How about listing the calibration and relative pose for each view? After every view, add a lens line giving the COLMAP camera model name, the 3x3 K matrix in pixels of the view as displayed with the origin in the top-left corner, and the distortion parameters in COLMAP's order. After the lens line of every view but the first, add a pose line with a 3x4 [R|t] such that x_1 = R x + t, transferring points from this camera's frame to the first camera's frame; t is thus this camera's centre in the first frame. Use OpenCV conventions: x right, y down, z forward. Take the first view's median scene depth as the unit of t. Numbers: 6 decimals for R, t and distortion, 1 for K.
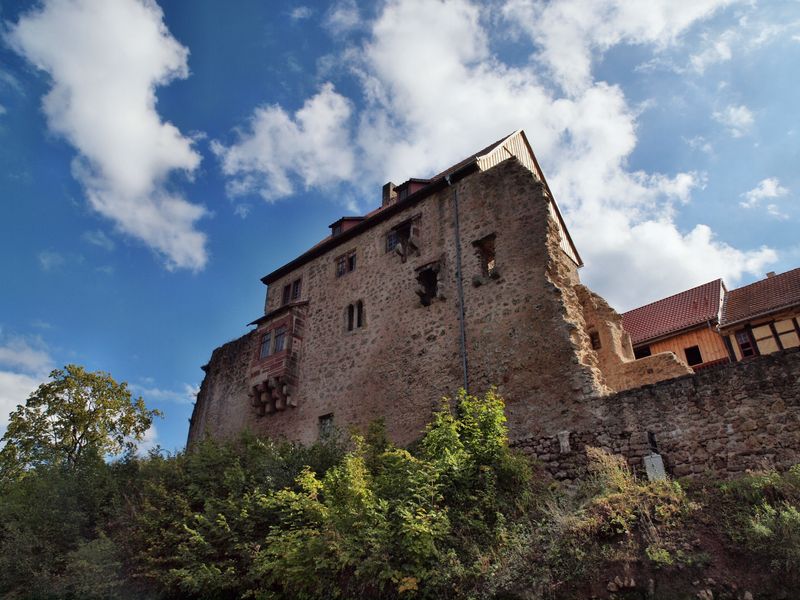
lens RADIAL K [[565.5, 0, 399.2], [0, 565.5, 298.8], [0, 0, 1]] dist [-0.117708, 0.090325]
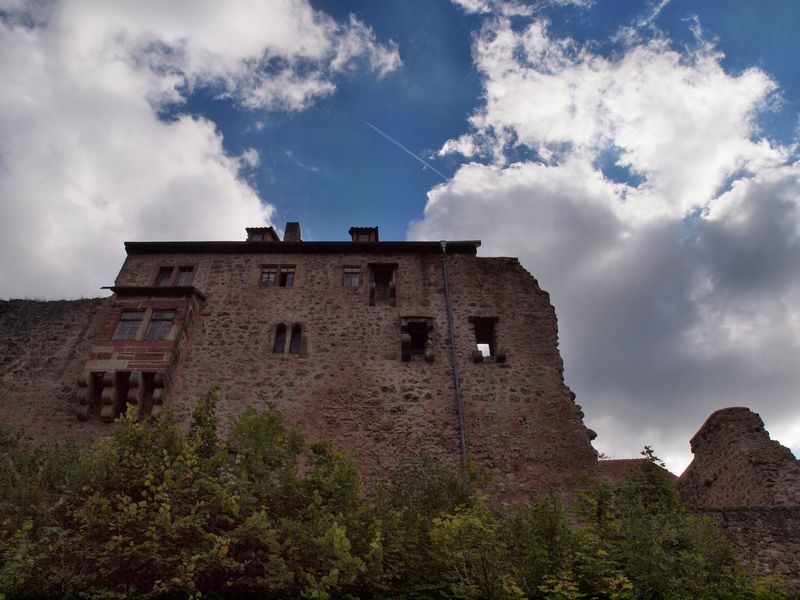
lens RADIAL K [[565.5, 0, 396.8], [0, 565.5, 296.0], [0, 0, 1]] dist [-0.117708, 0.090325]
pose [[0.747279, 0.455176, 0.484138, -0.417257], [-0.320634, 0.885124, -0.337267, 0.217127], [-0.582038, 0.096802, 0.807379, 0.312355]]
